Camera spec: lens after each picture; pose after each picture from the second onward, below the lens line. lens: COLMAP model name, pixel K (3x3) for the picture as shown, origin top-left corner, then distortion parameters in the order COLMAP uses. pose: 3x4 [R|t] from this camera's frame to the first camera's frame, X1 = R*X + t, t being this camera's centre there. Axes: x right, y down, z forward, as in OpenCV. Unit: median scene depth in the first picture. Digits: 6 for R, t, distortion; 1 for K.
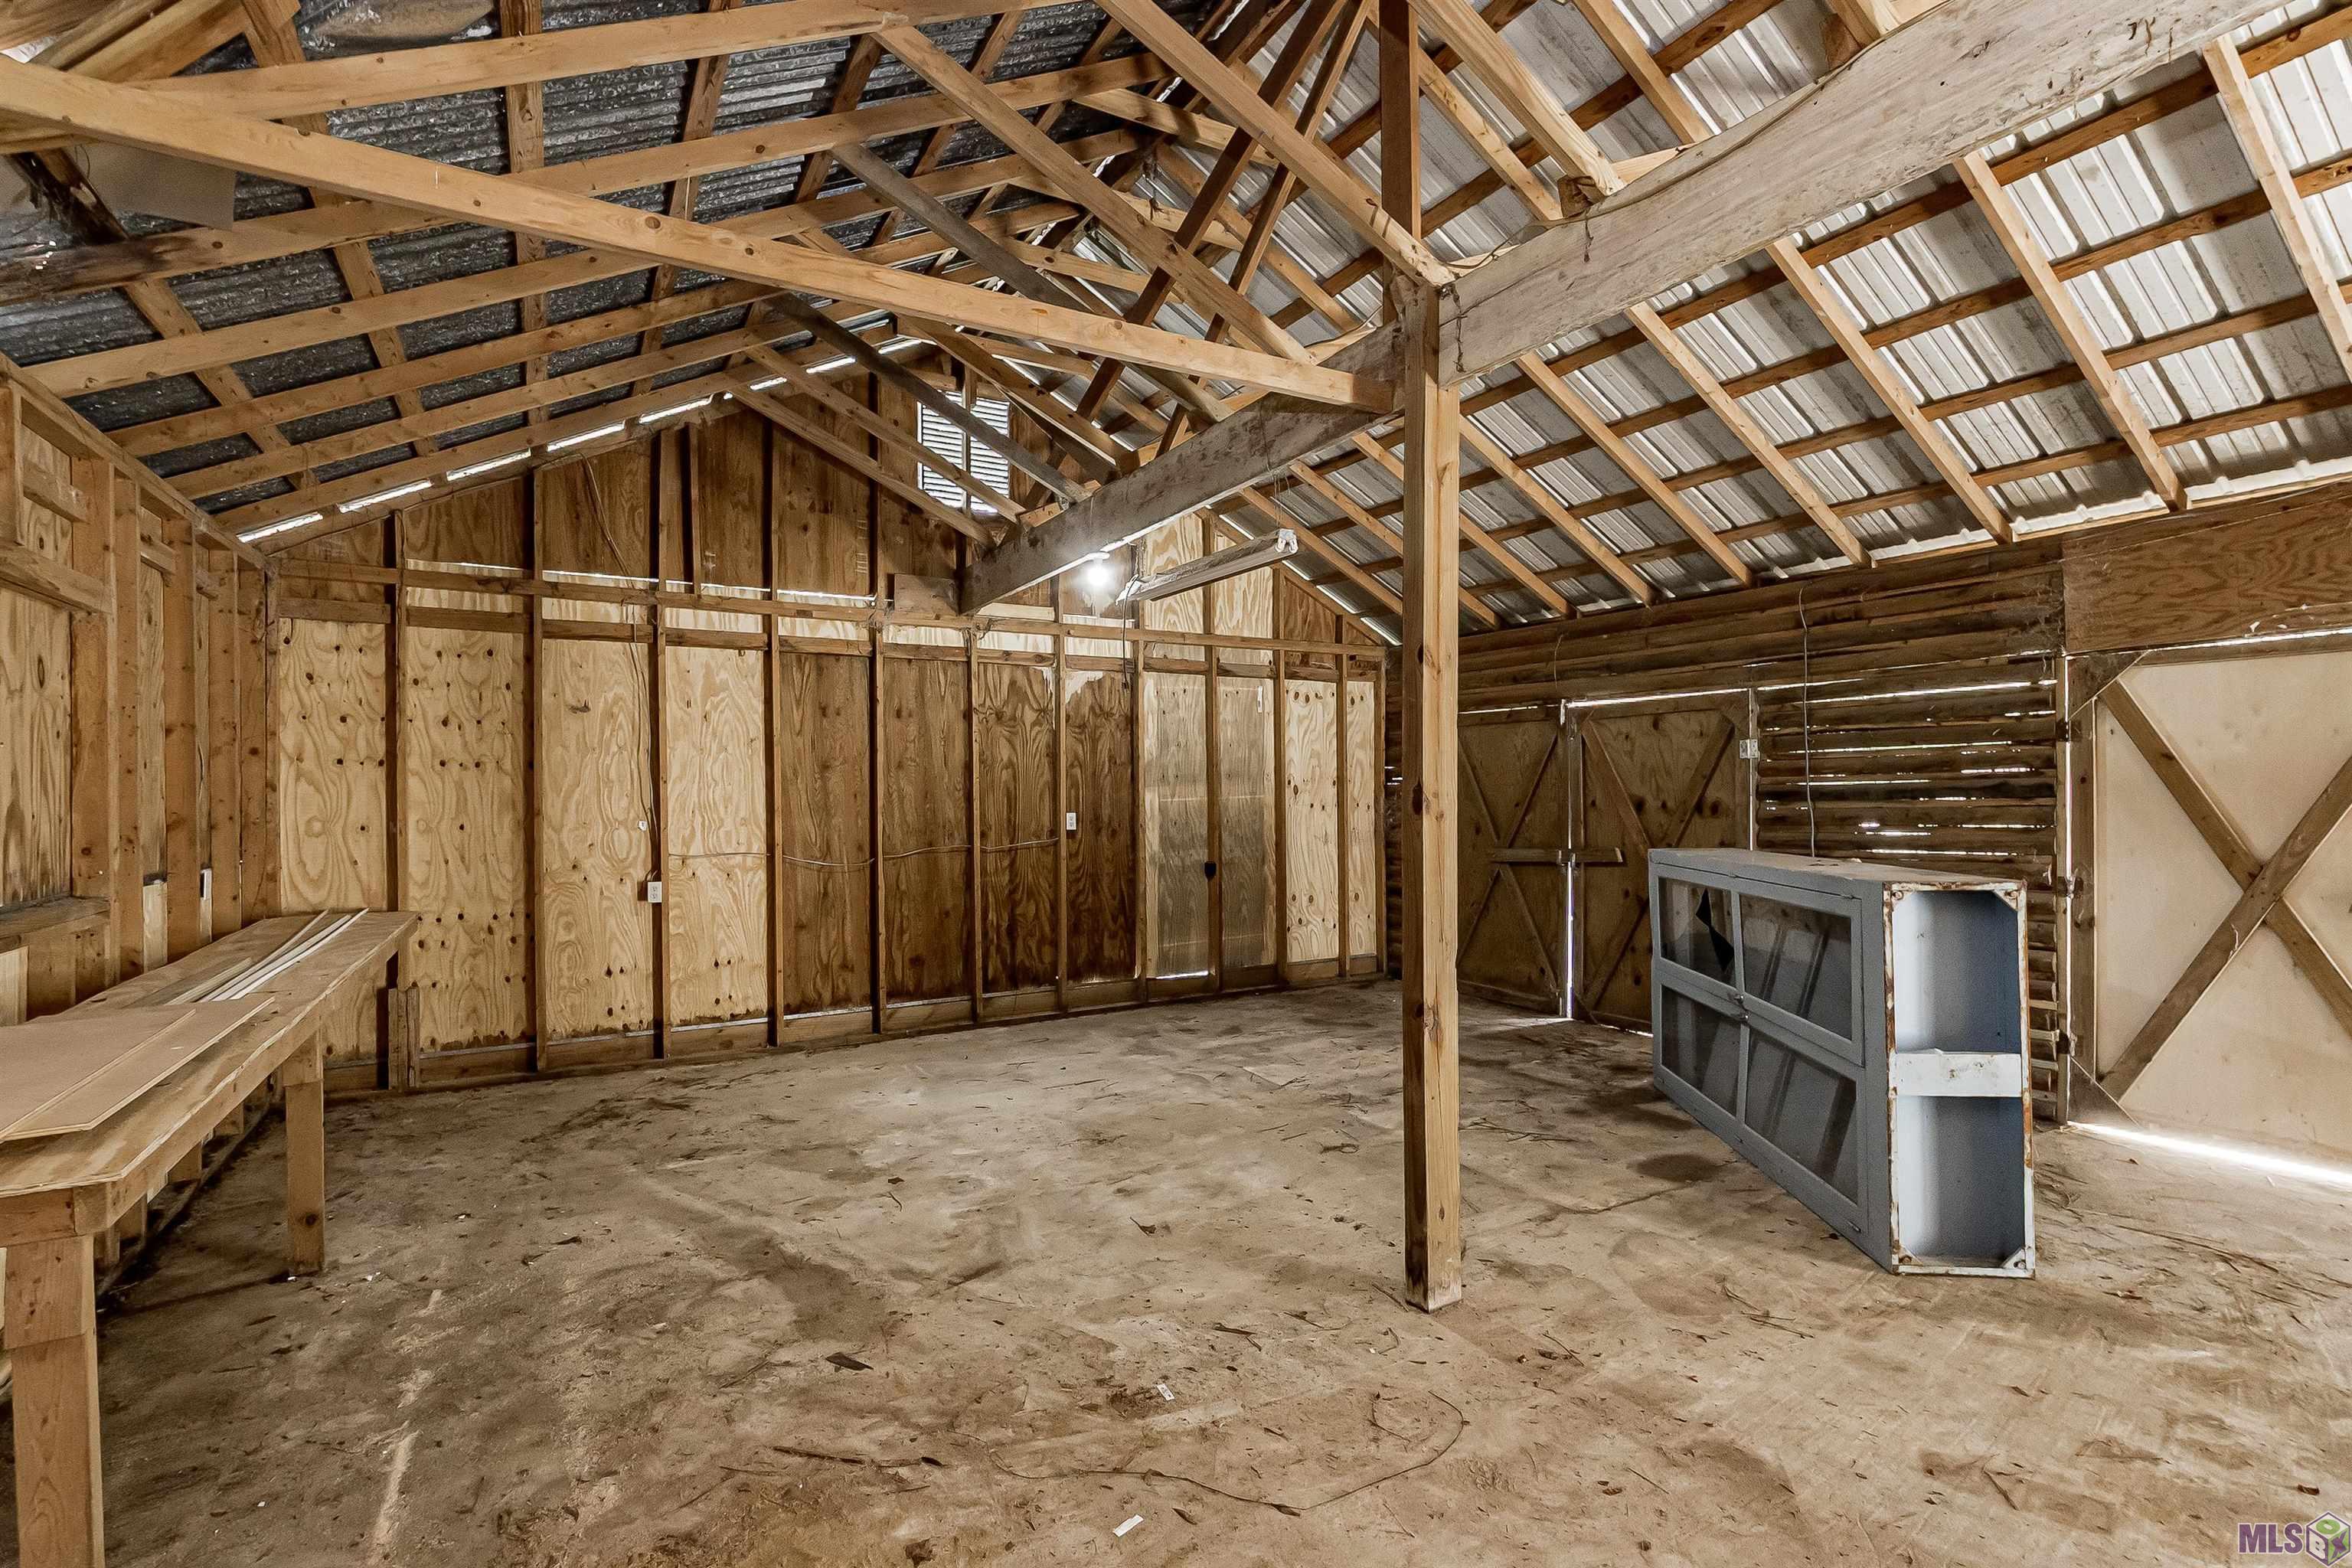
lens RADIAL K [[1040.0, 0, 1170.9], [0, 1040.0, 775.7], [0, 0, 1]] dist [-0.001513, -0.000291]
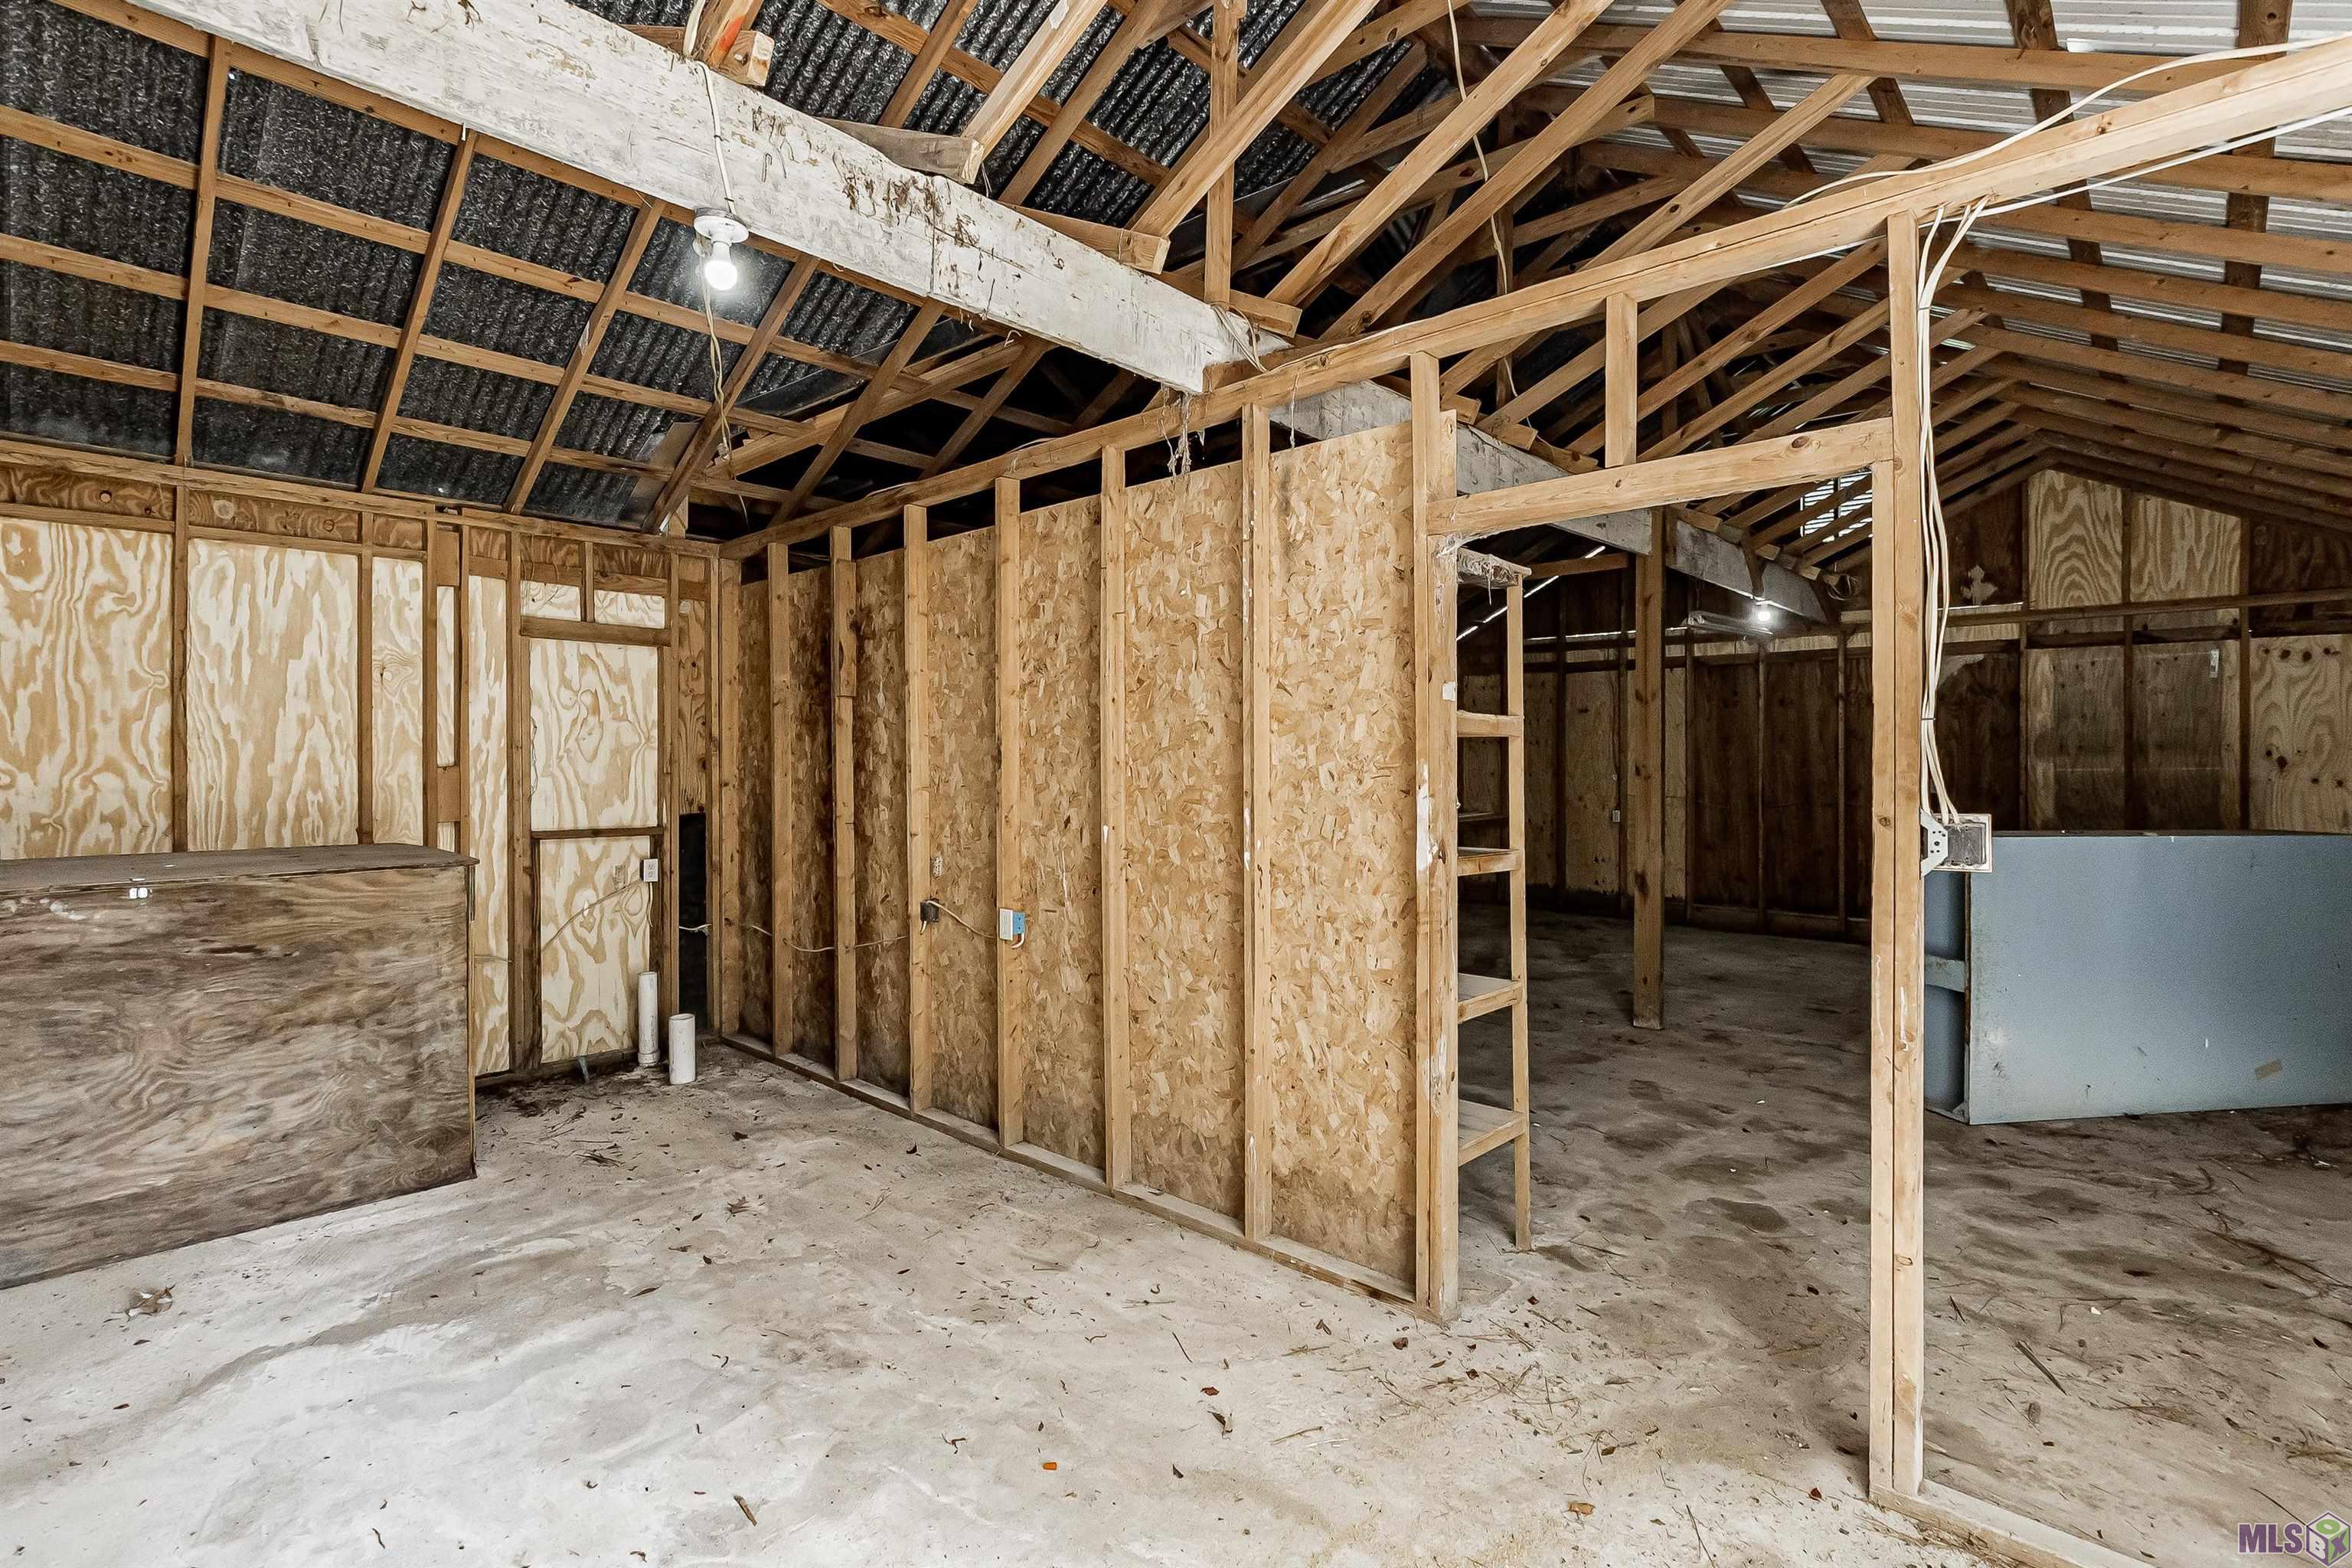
lens RADIAL K [[1040.0, 0, 1170.9], [0, 1040.0, 775.7], [0, 0, 1]] dist [-0.001513, -0.000291]
pose [[0.294318, 0.027485, -0.955312, 0.741143], [0.009620, 0.999451, 0.031719, -0.012922], [0.955659, -0.018526, 0.293892, -0.164709]]
